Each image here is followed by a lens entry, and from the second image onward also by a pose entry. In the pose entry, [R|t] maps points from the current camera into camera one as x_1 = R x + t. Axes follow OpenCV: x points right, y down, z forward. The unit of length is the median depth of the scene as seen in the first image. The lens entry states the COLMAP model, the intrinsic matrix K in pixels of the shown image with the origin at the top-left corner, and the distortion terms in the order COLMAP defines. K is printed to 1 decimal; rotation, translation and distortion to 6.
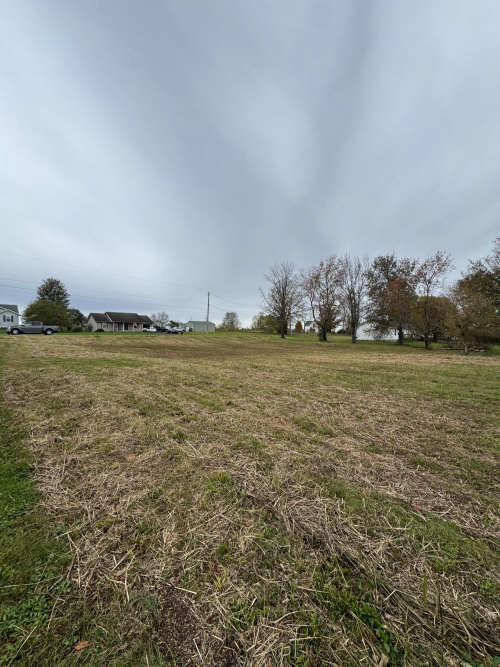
lens RADIAL K [[268.0, 0, 250.0], [0, 268.0, 333.5], [0, 0, 1]] dist [0.000134, 0.000018]
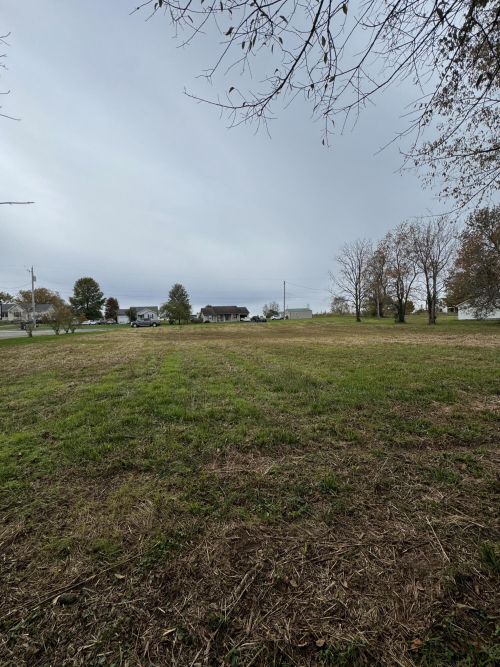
lens RADIAL K [[268.0, 0, 250.0], [0, 268.0, 333.5], [0, 0, 1]] dist [0.000134, 0.000018]
pose [[0.881857, -0.023352, -0.470938, 0.188620], [0.046093, 0.998259, 0.036812, 0.005250], [0.469259, -0.054170, 0.881398, -0.001445]]
